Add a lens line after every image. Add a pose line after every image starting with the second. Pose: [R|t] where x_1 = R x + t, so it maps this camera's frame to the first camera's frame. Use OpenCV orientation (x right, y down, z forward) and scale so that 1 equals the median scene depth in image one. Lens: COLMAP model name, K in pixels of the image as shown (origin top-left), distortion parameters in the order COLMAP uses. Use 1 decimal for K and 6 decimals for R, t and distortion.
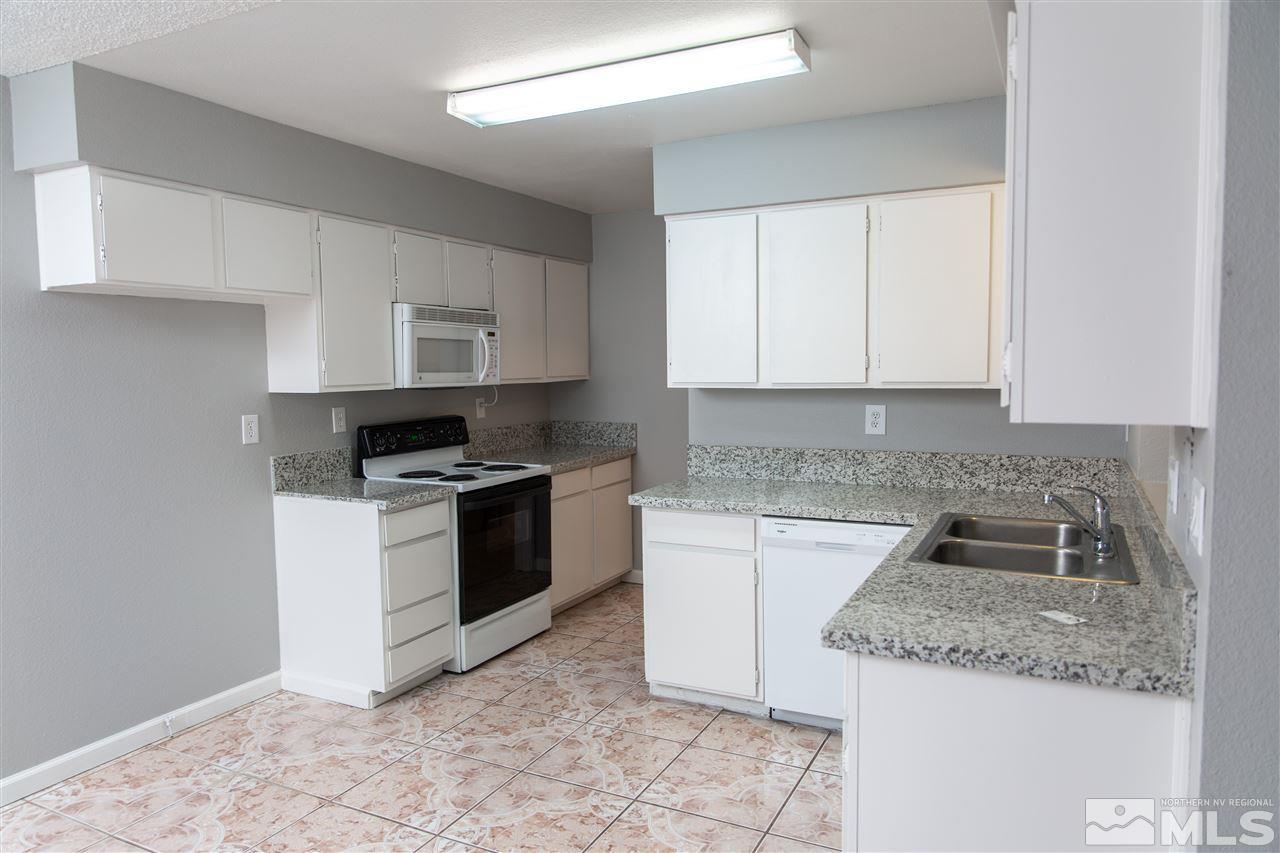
lens RADIAL K [[851.1, 0, 640.0], [0, 851.1, 426.5], [0, 0, 1]] dist [0.000167, 0.000153]
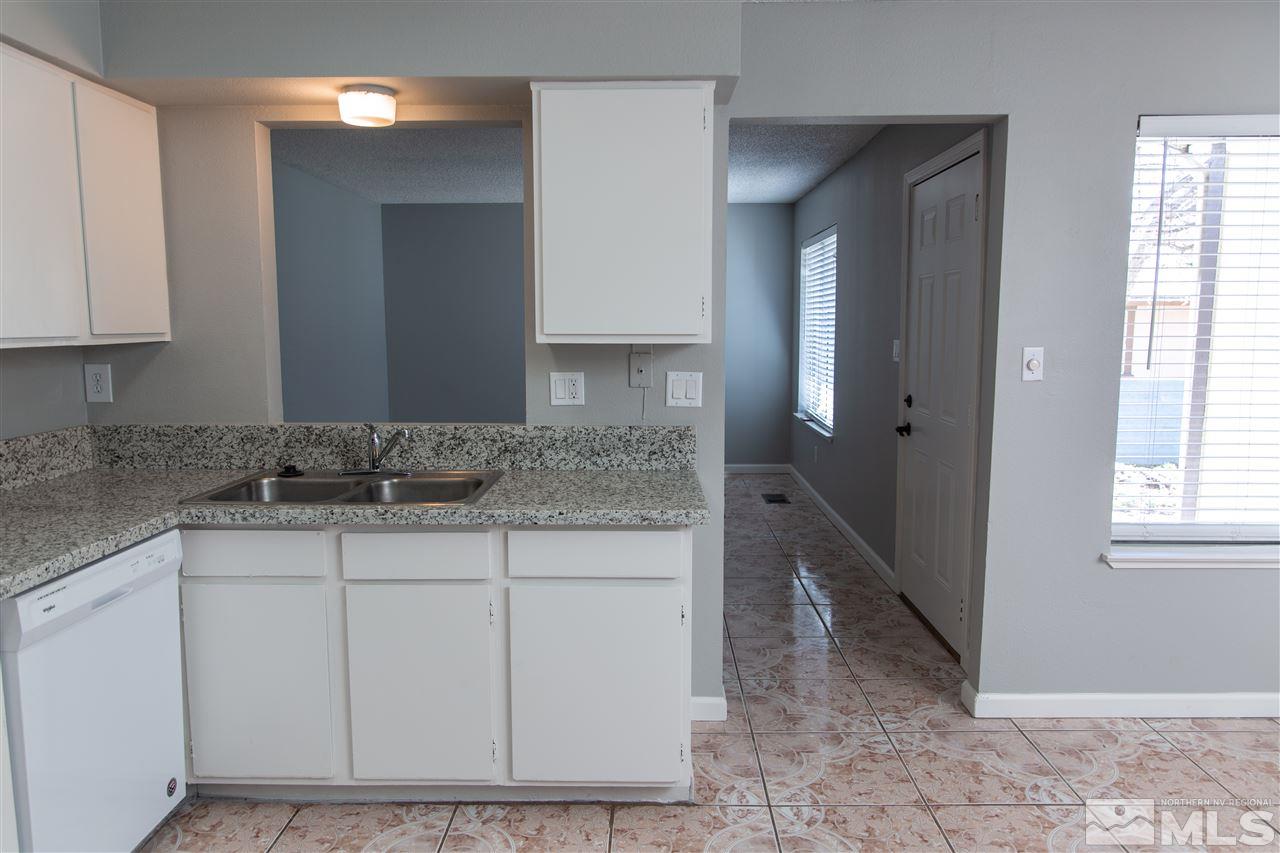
lens RADIAL K [[885.0, 0, 640.0], [0, 885.0, 426.5], [0, 0, 1]] dist [-0.032395, -0.000413]
pose [[-0.431601, -0.092520, 0.897307, -0.491686], [0.071833, 0.988042, 0.136428, -0.042489], [-0.899200, 0.123339, -0.419794, 0.871422]]
